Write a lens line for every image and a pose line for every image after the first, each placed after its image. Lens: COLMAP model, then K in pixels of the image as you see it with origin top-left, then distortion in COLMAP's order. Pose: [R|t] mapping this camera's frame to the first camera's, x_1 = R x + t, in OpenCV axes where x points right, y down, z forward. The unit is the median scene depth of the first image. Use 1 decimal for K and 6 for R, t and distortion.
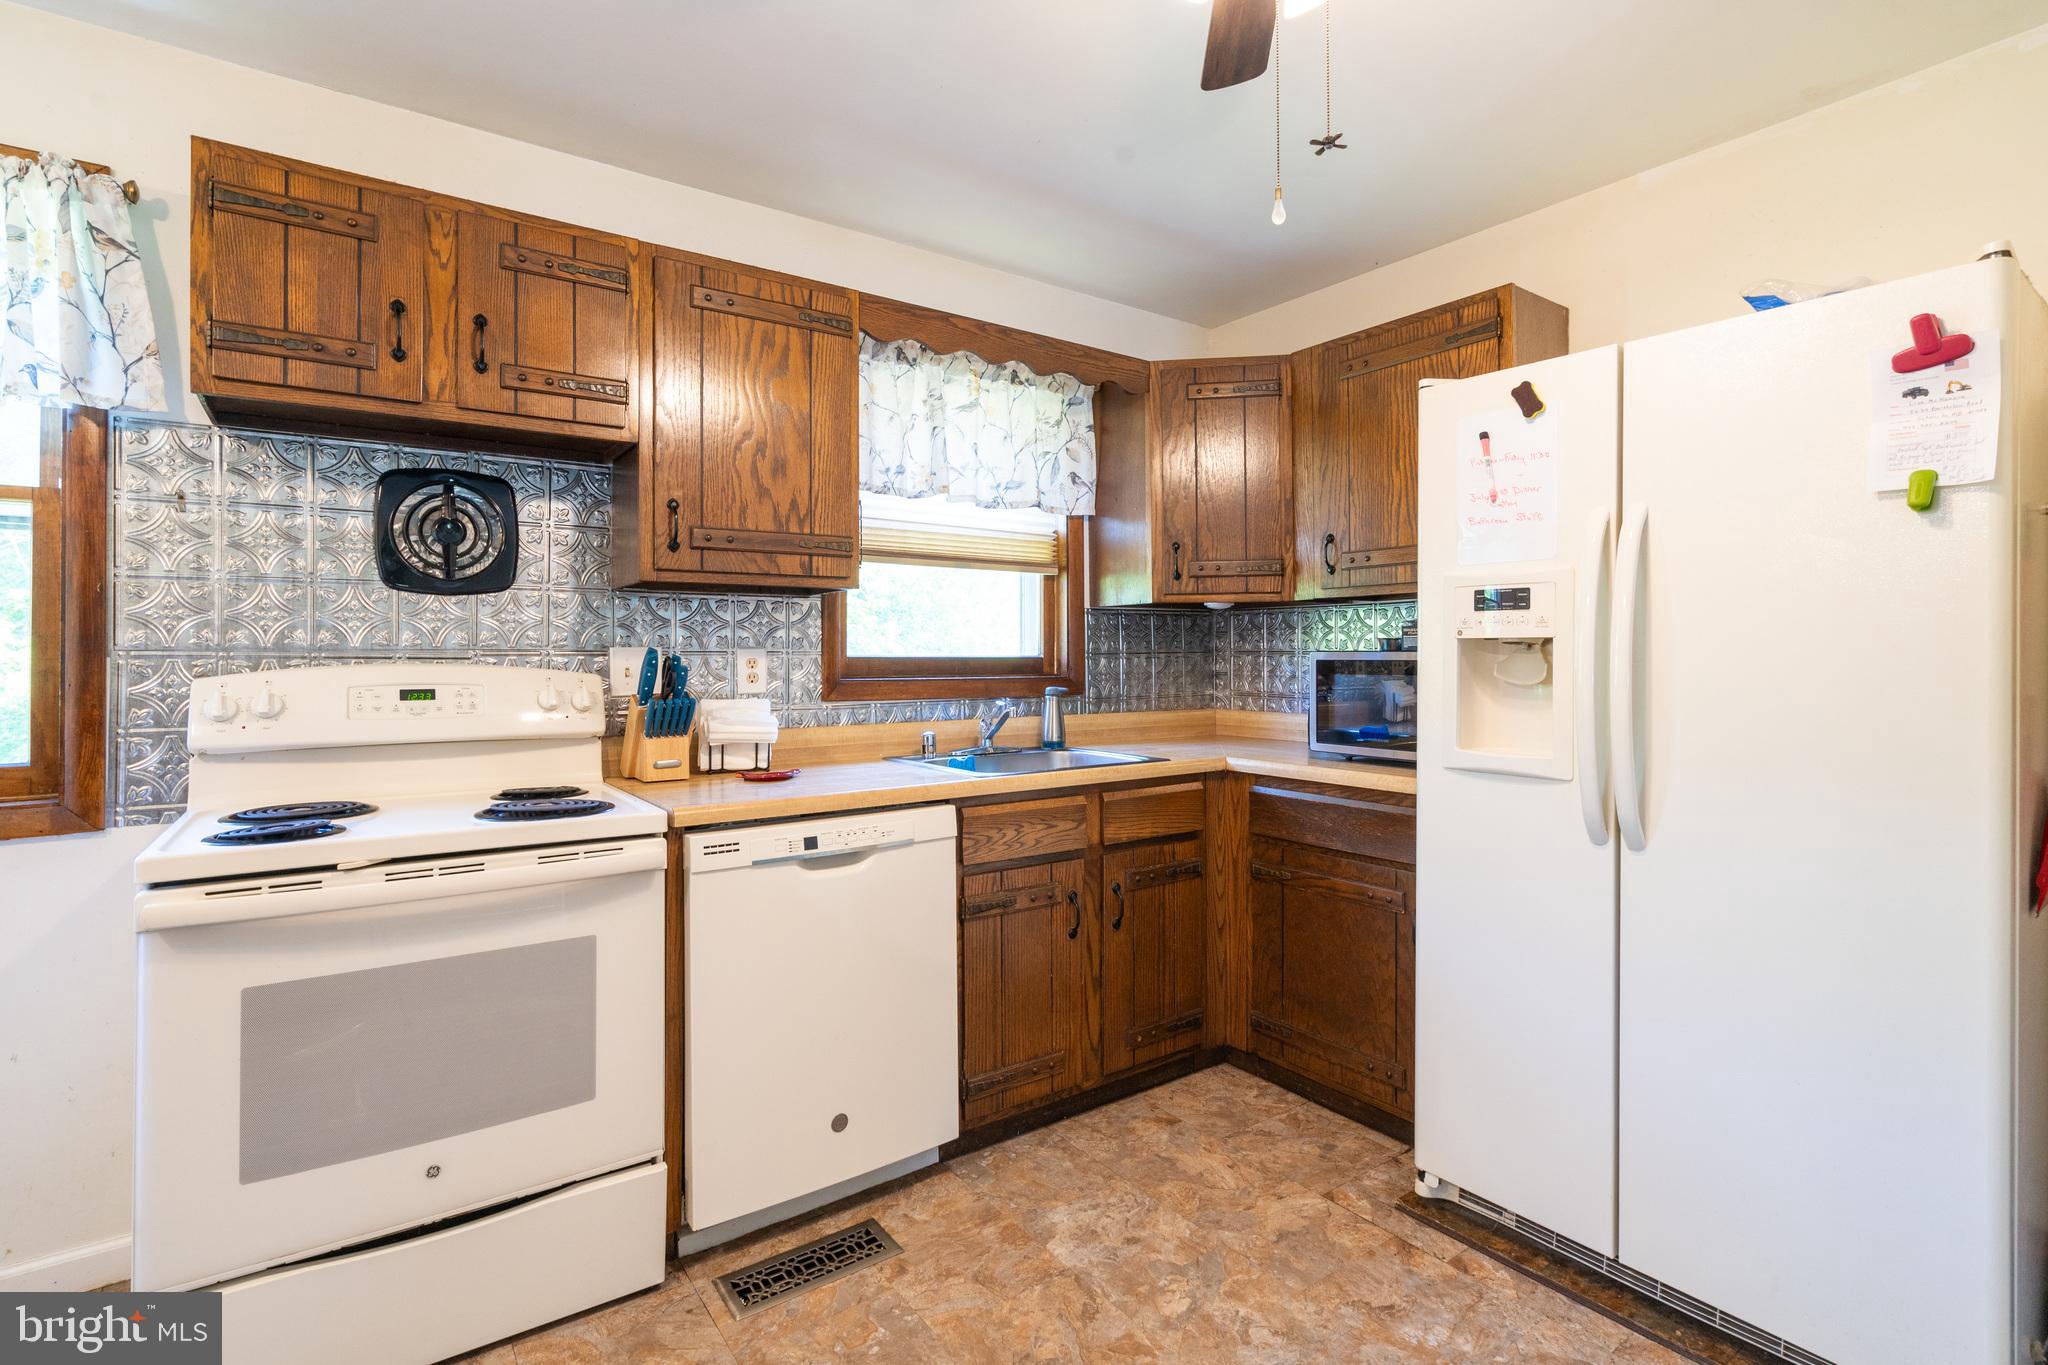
lens RADIAL K [[958.8, 0, 1021.3], [0, 958.8, 635.7], [0, 0, 1]] dist [-0.015542, 0.000723]
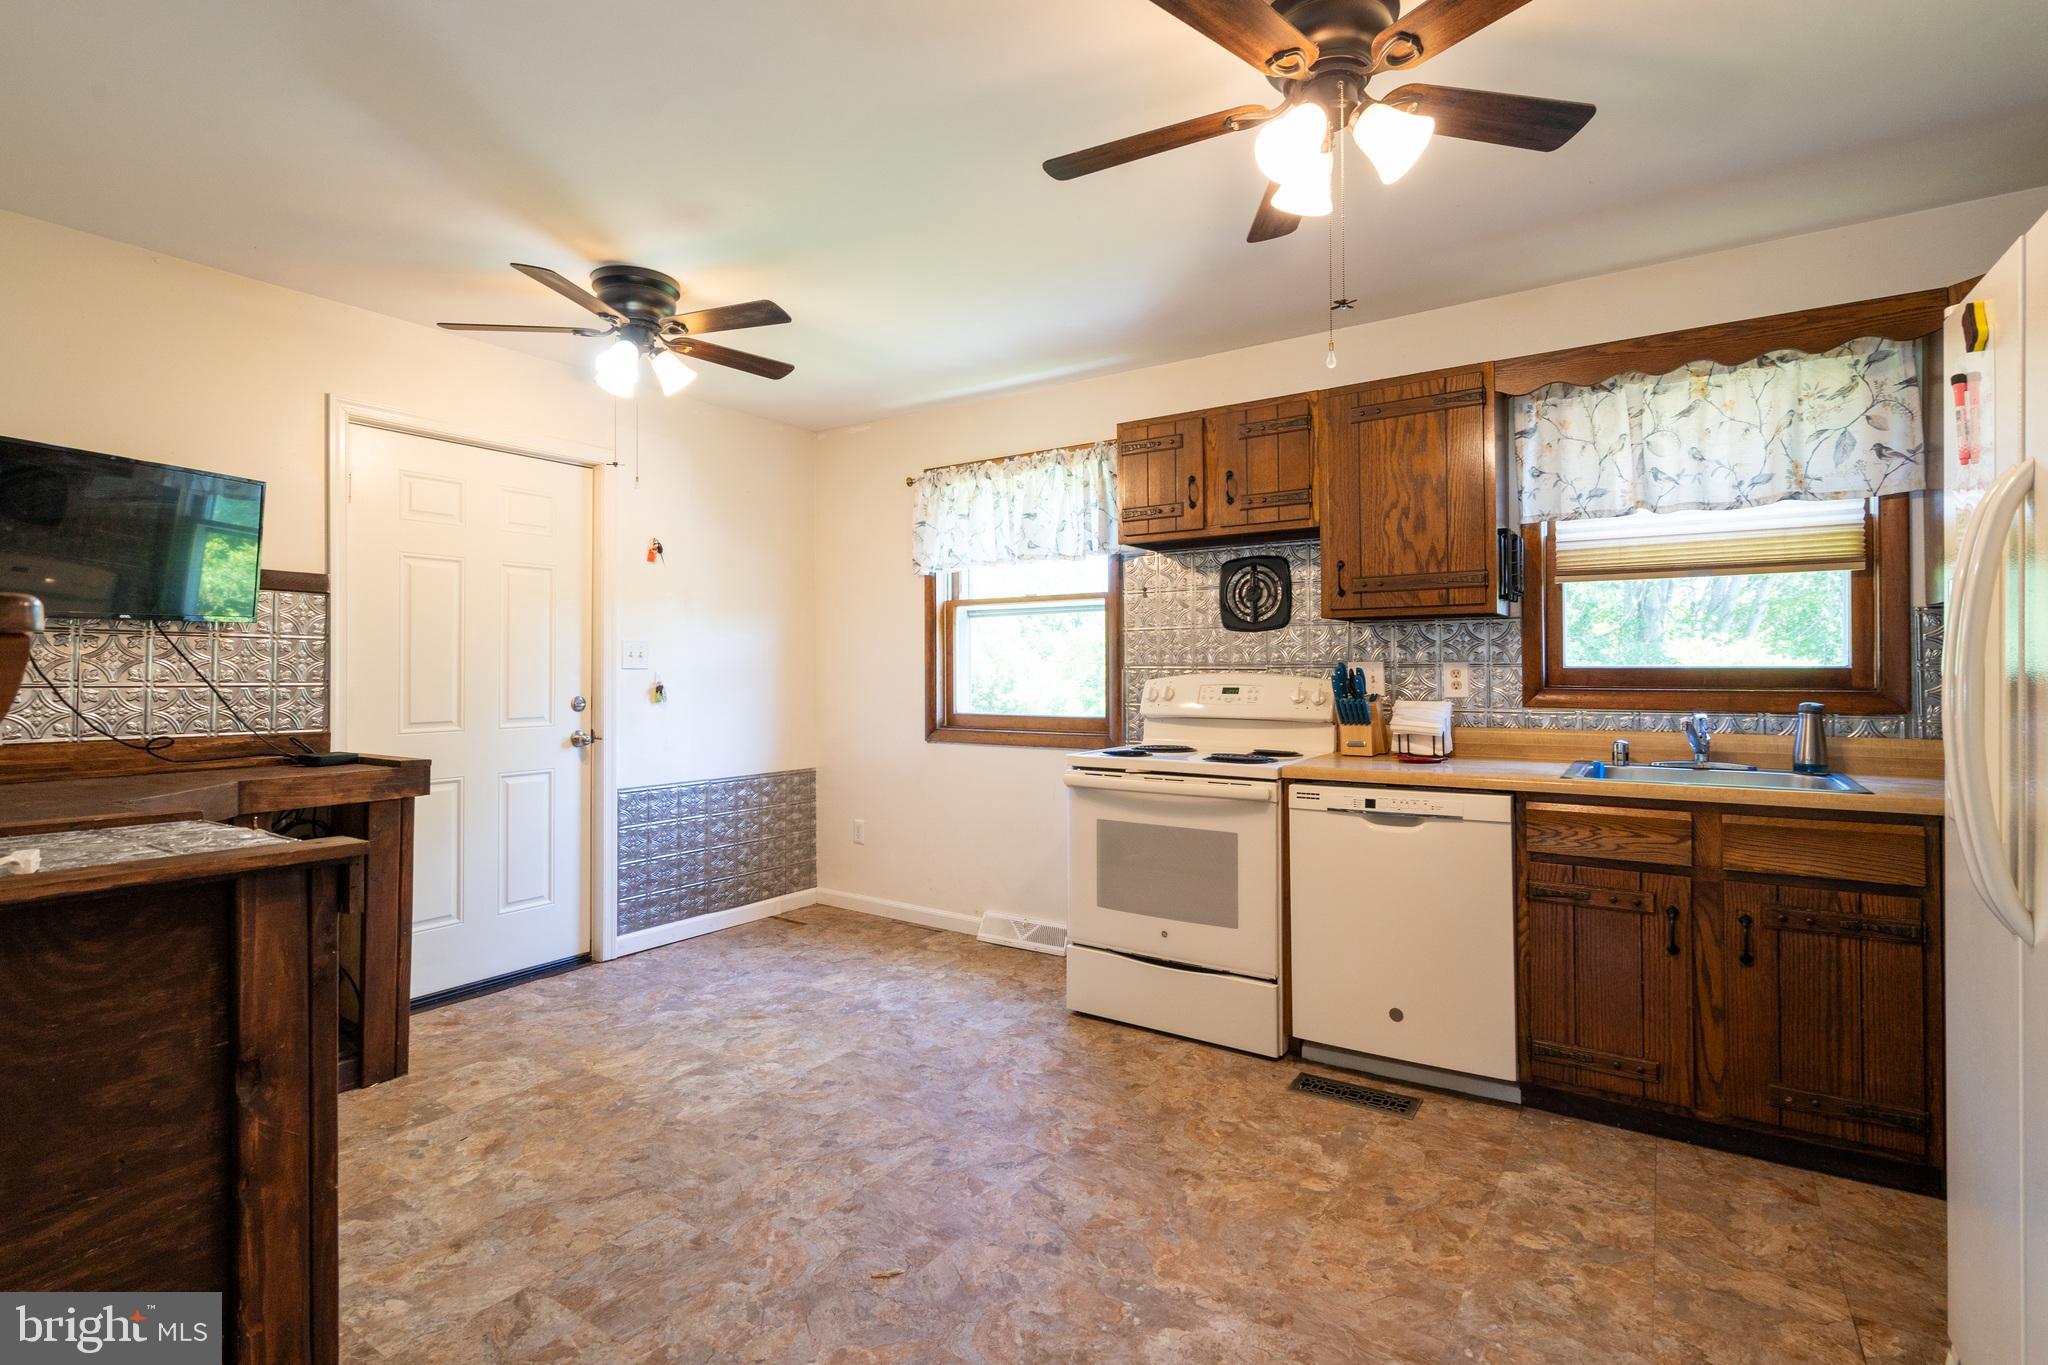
lens RADIAL K [[958.8, 0, 1021.3], [0, 958.8, 635.7], [0, 0, 1]] dist [-0.015542, 0.000723]
pose [[0.345839, -0.029647, -0.937825, 0.821578], [0.024424, 0.999446, -0.022589, -0.007777], [0.937976, -0.015093, 0.346372, 0.037210]]
